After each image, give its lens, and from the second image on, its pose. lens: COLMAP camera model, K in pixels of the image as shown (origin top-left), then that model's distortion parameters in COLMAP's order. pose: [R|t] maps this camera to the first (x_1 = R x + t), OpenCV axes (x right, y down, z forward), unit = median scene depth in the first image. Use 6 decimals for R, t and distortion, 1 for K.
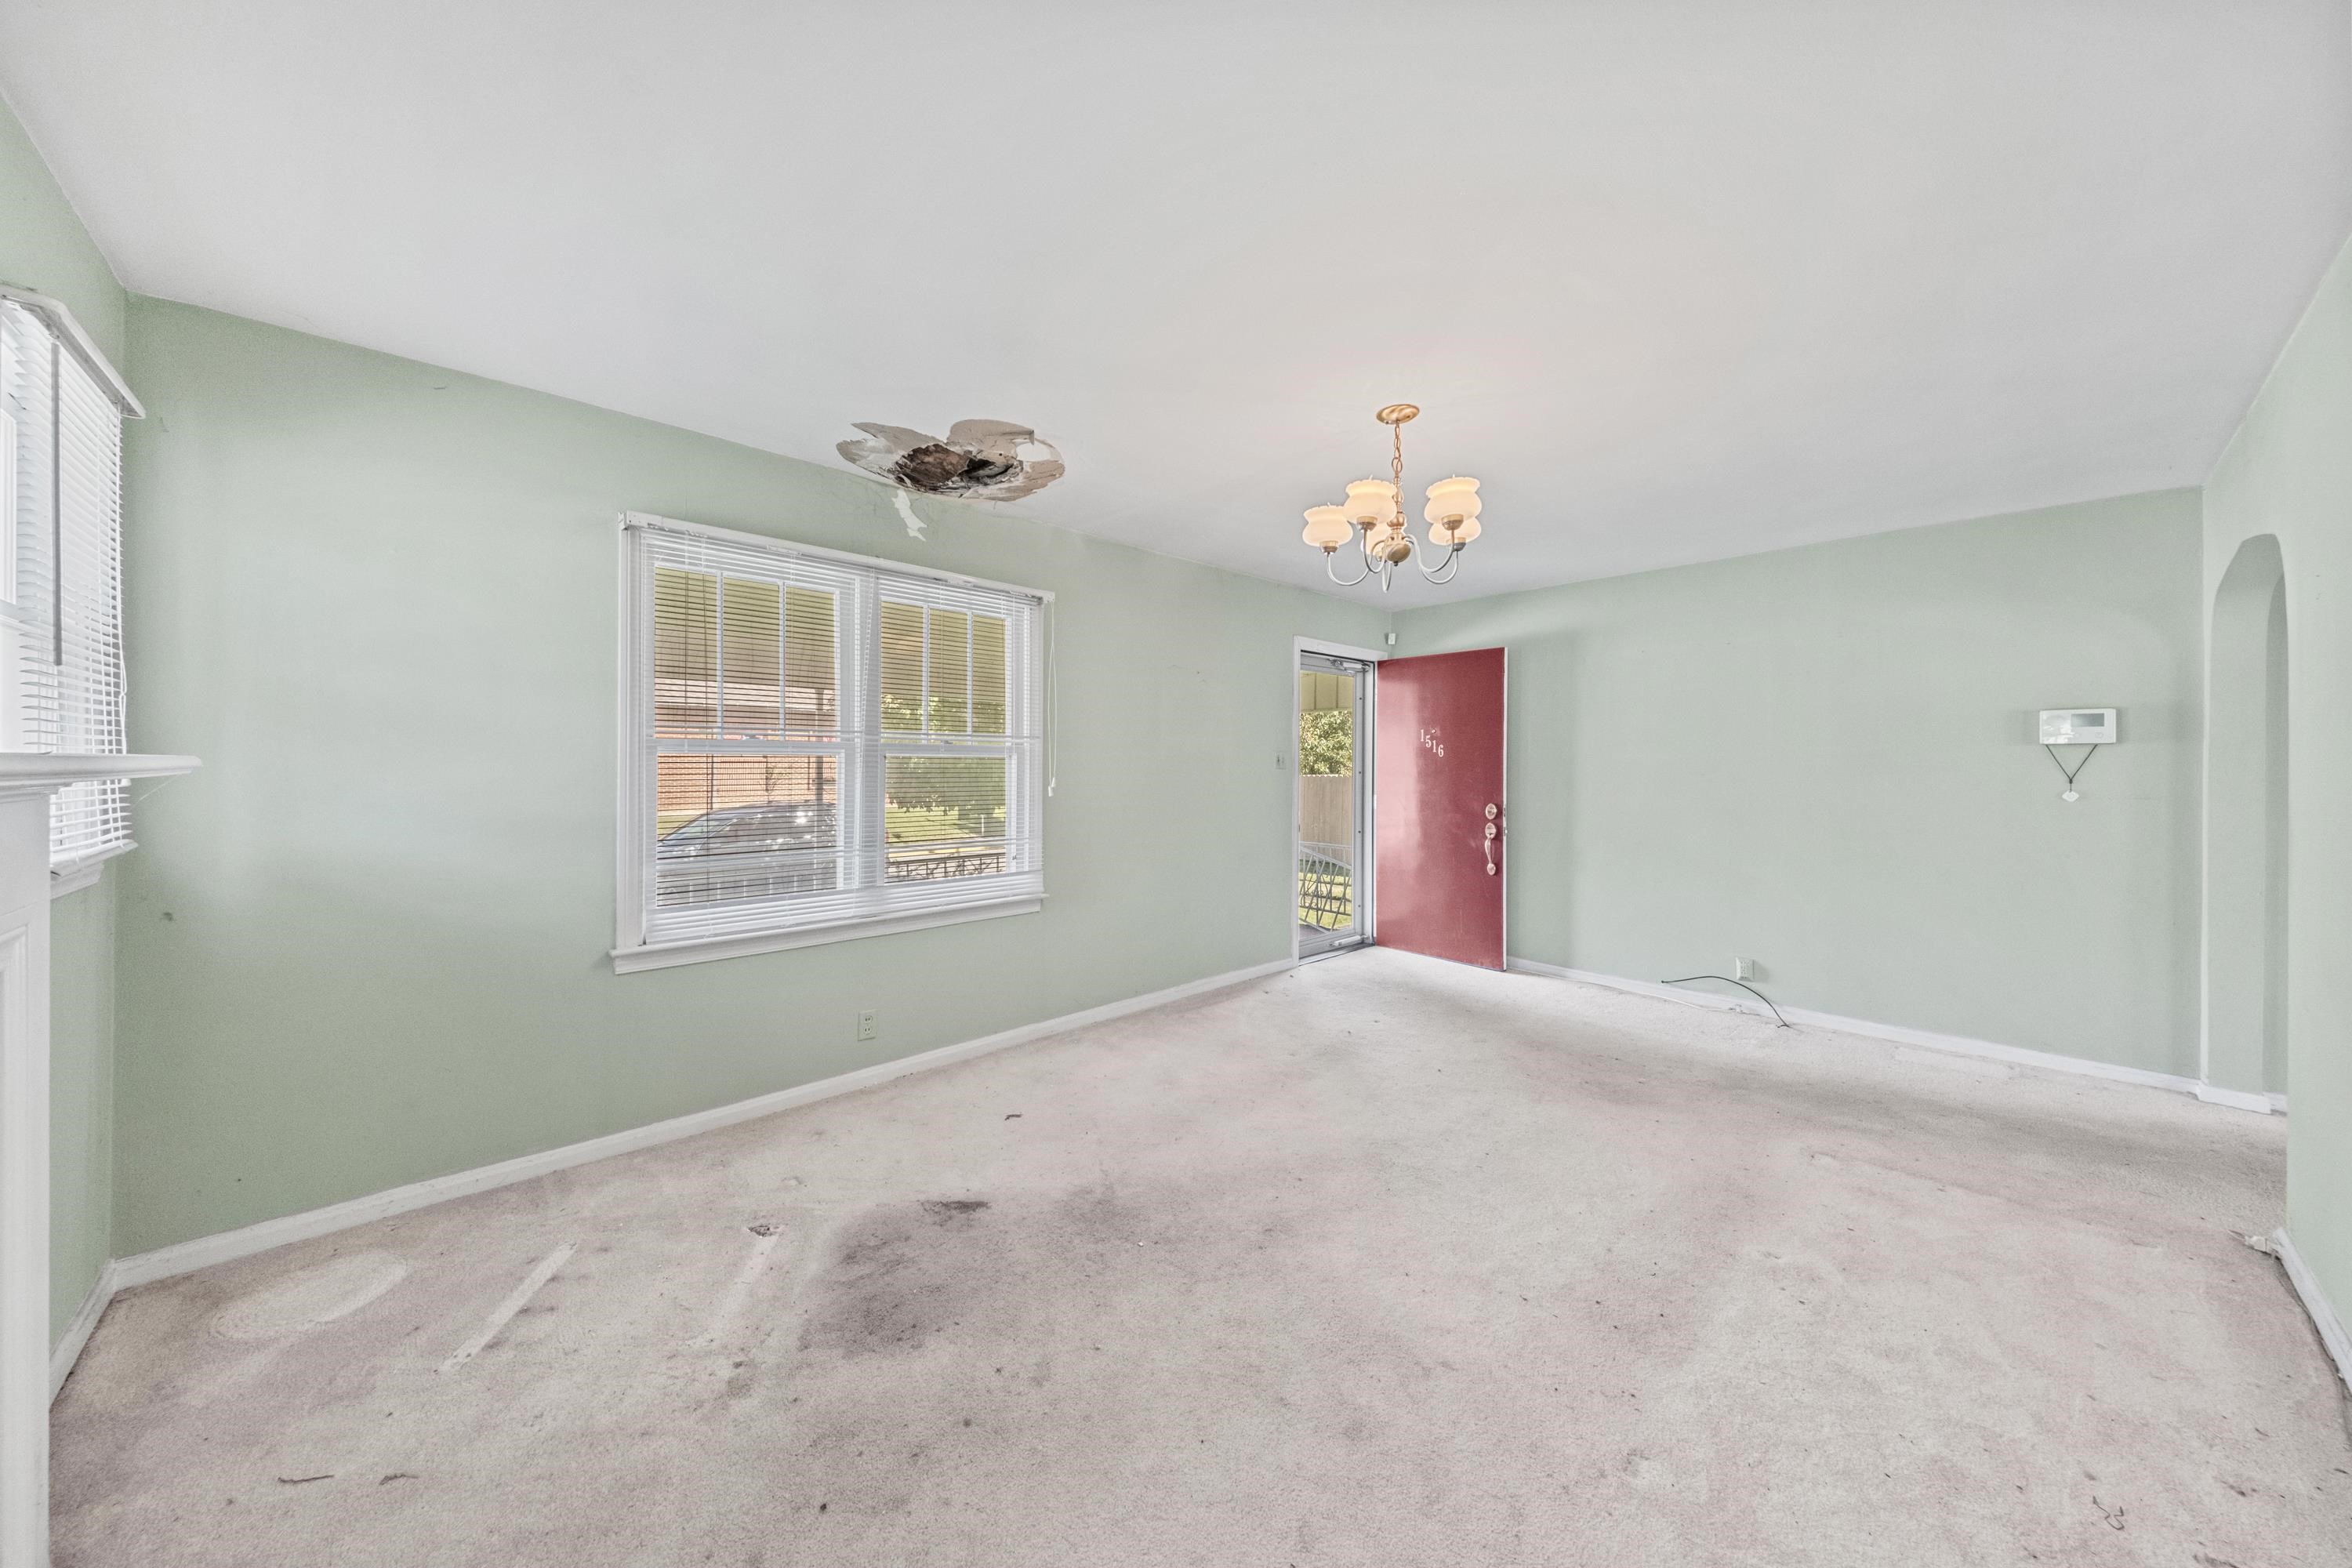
lens RADIAL K [[814.8, 0, 1181.4], [0, 814.8, 771.5], [0, 0, 1]] dist [-0.009637, -0.000091]
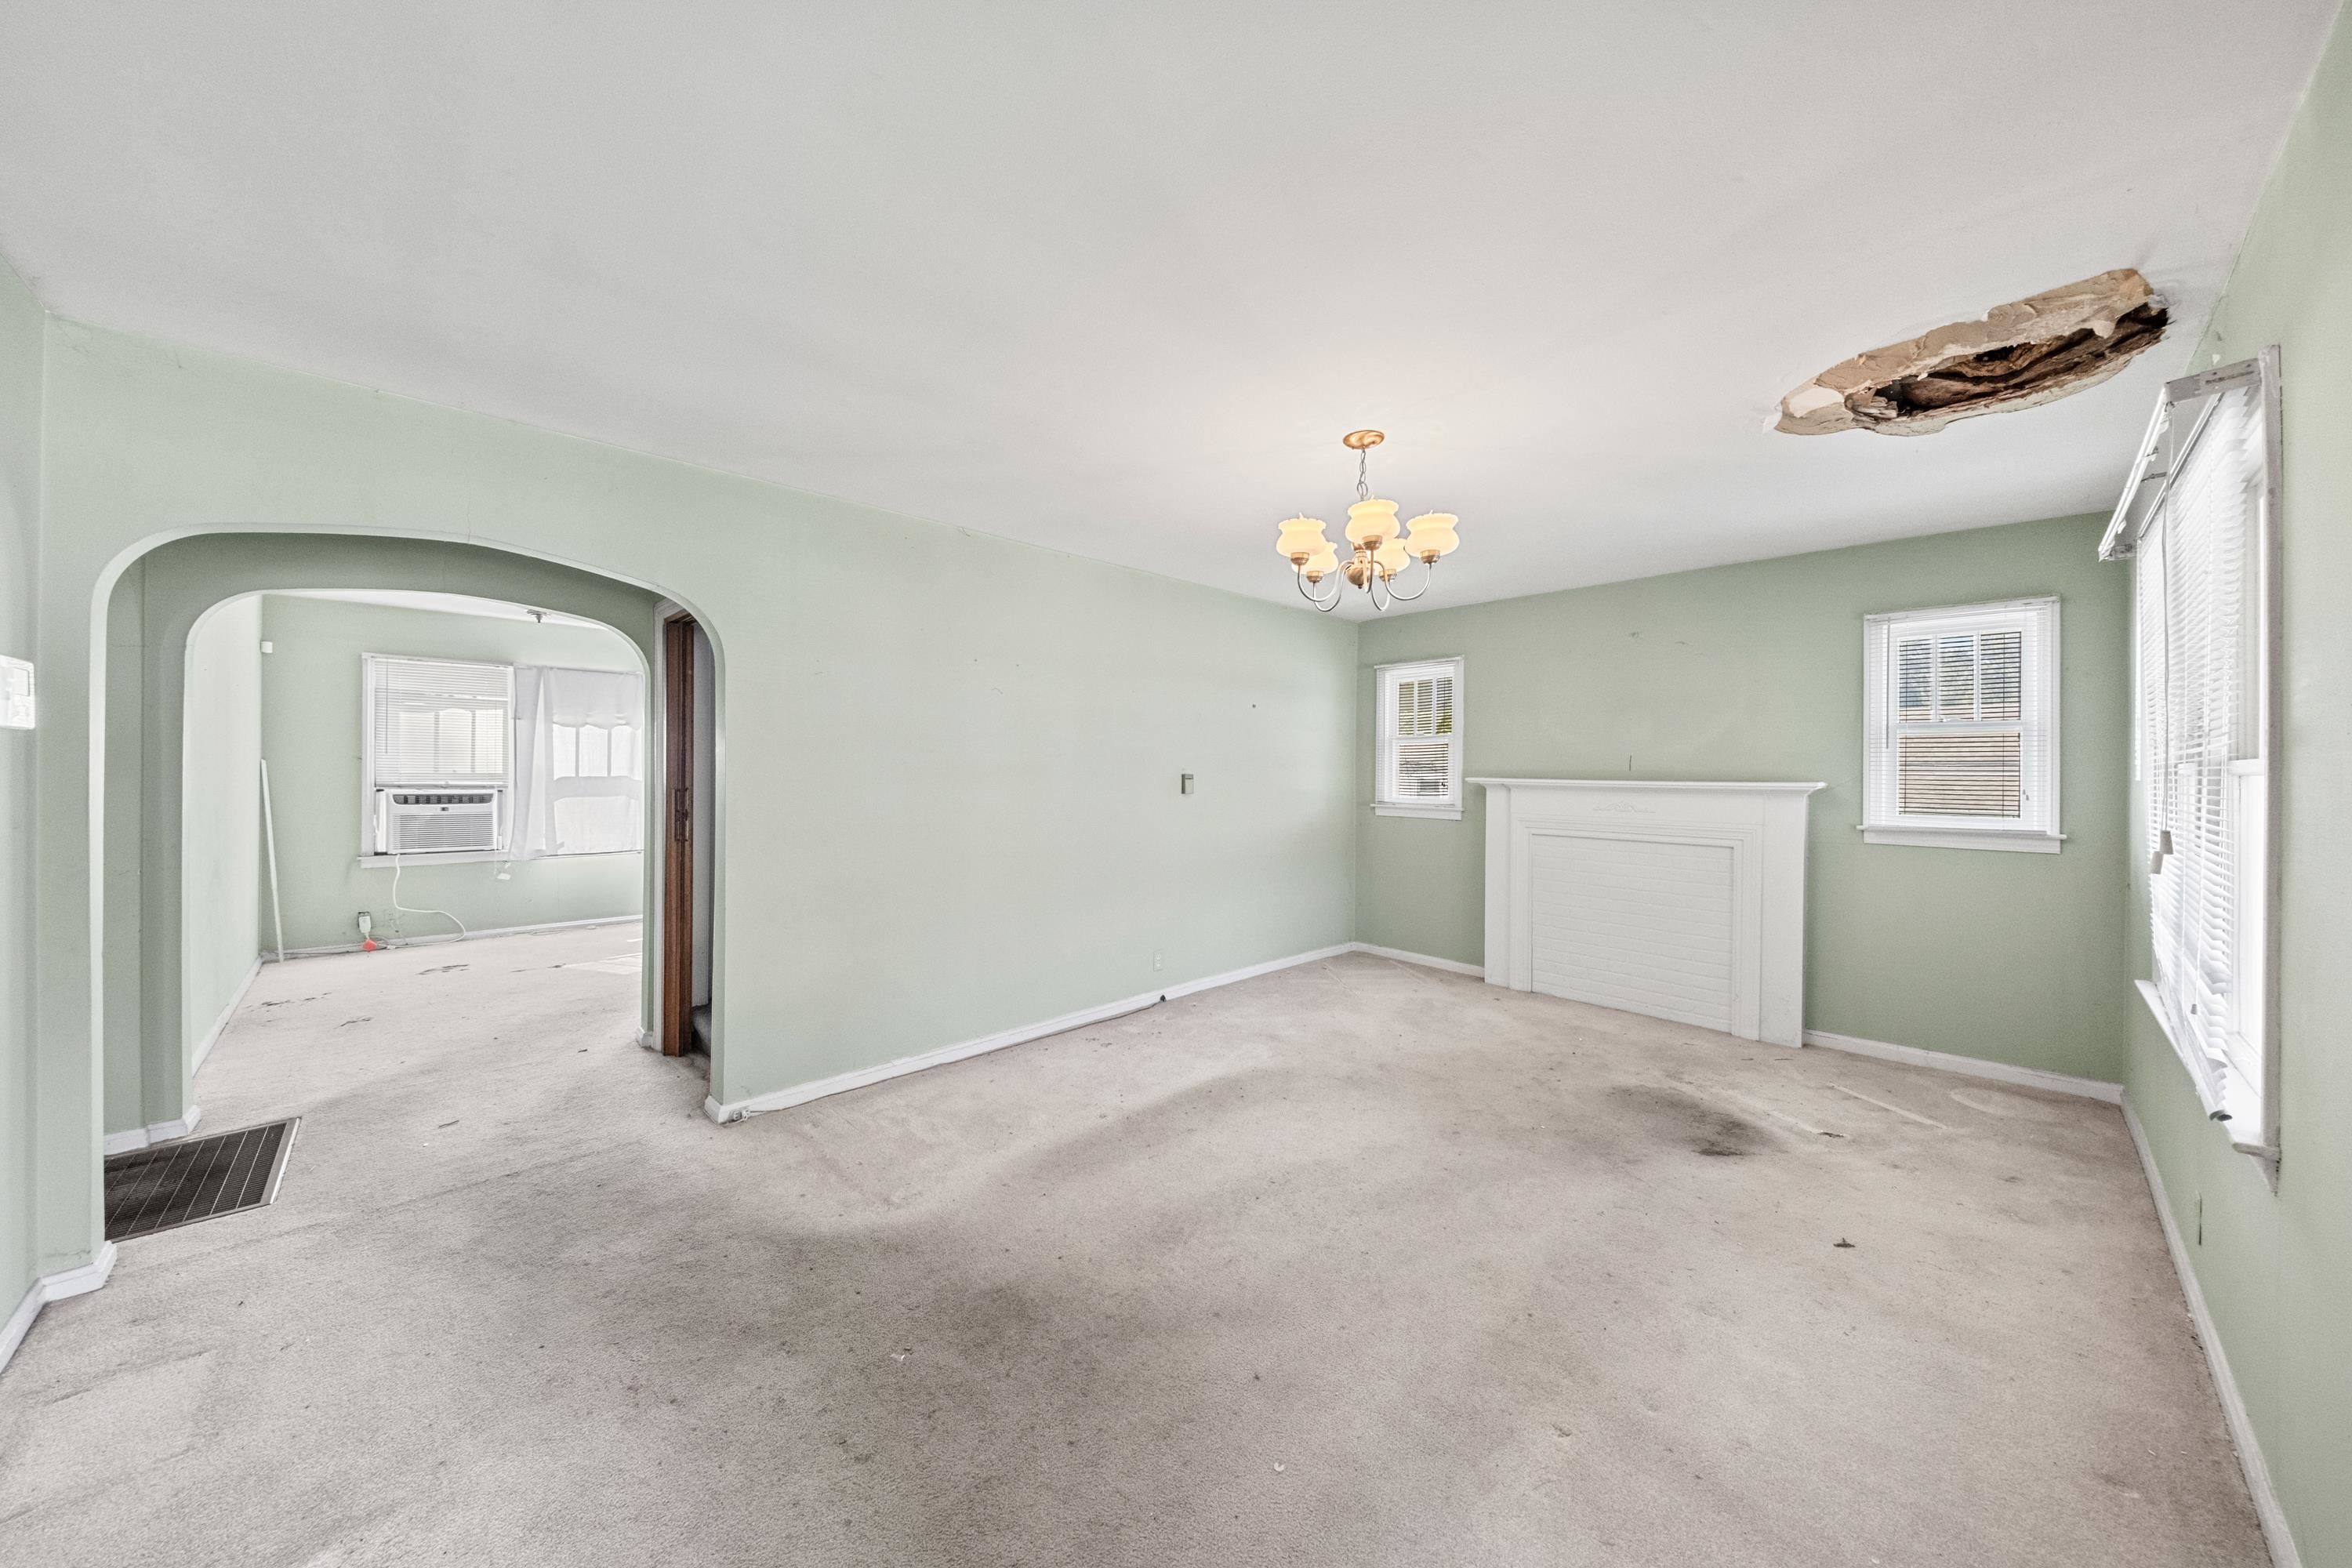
lens RADIAL K [[814.8, 0, 1181.4], [0, 814.8, 771.5], [0, 0, 1]] dist [-0.009637, -0.000091]
pose [[-0.999719, -0.011309, -0.020847, 0.596708], [-0.011408, 0.999924, 0.004616, -0.025647], [0.020793, 0.004852, -0.999772, 2.329619]]
